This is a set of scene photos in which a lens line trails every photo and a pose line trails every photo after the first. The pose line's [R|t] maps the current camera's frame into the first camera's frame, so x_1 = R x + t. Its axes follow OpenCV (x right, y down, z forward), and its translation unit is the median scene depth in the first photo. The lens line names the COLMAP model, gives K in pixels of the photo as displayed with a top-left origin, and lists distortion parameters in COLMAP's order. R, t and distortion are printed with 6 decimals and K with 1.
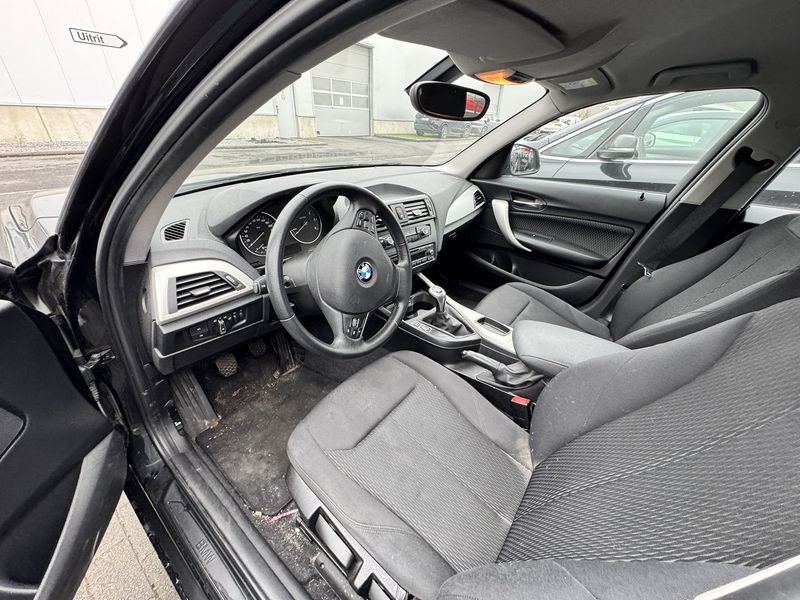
lens RADIAL K [[317.7, 0, 401.7], [0, 317.7, 298.7], [0, 0, 1]] dist [-0.010891, 0.000146]
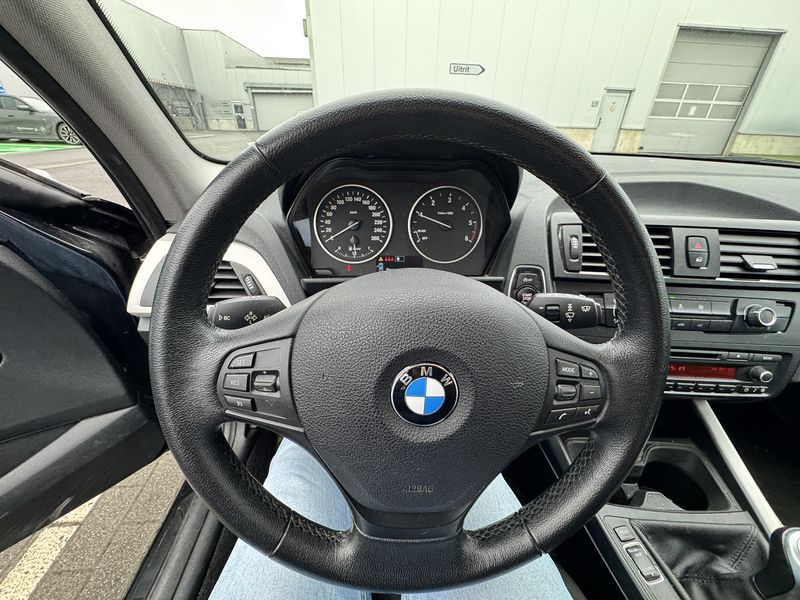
lens RADIAL K [[317.7, 0, 401.8], [0, 317.7, 296.5], [0, 0, 1]] dist [-0.010891, 0.000146]
pose [[0.666279, 0.328164, -0.669612, 0.027294], [-0.360657, 0.927764, 0.095816, -0.116430], [0.652685, 0.177660, 0.736504, 0.452568]]
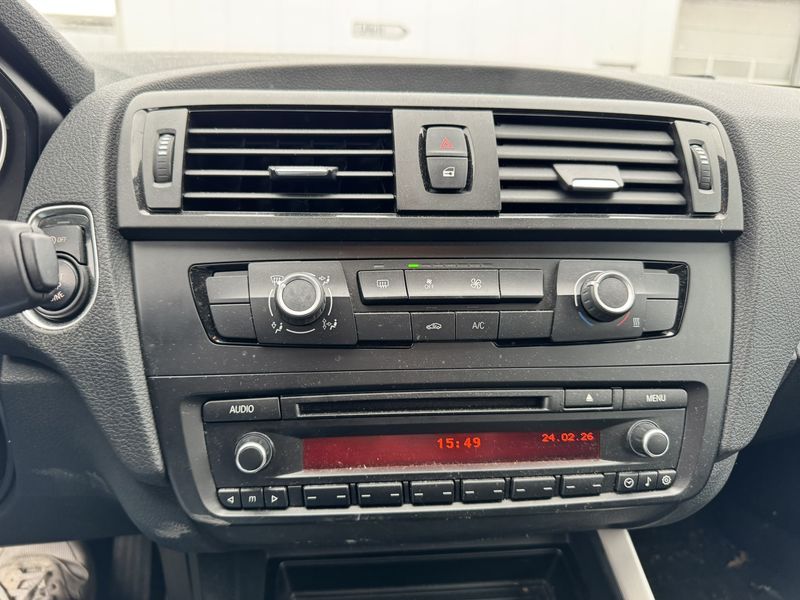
lens RADIAL K [[570.2, 0, 400.8], [0, 570.2, 303.7], [0, 0, 1]] dist [-0.012514, -0.008217]
pose [[0.767401, 0.156225, -0.621844, 0.160020], [-0.302308, 0.943452, -0.136048, -0.136606], [0.565426, 0.292392, 0.771233, 0.711567]]
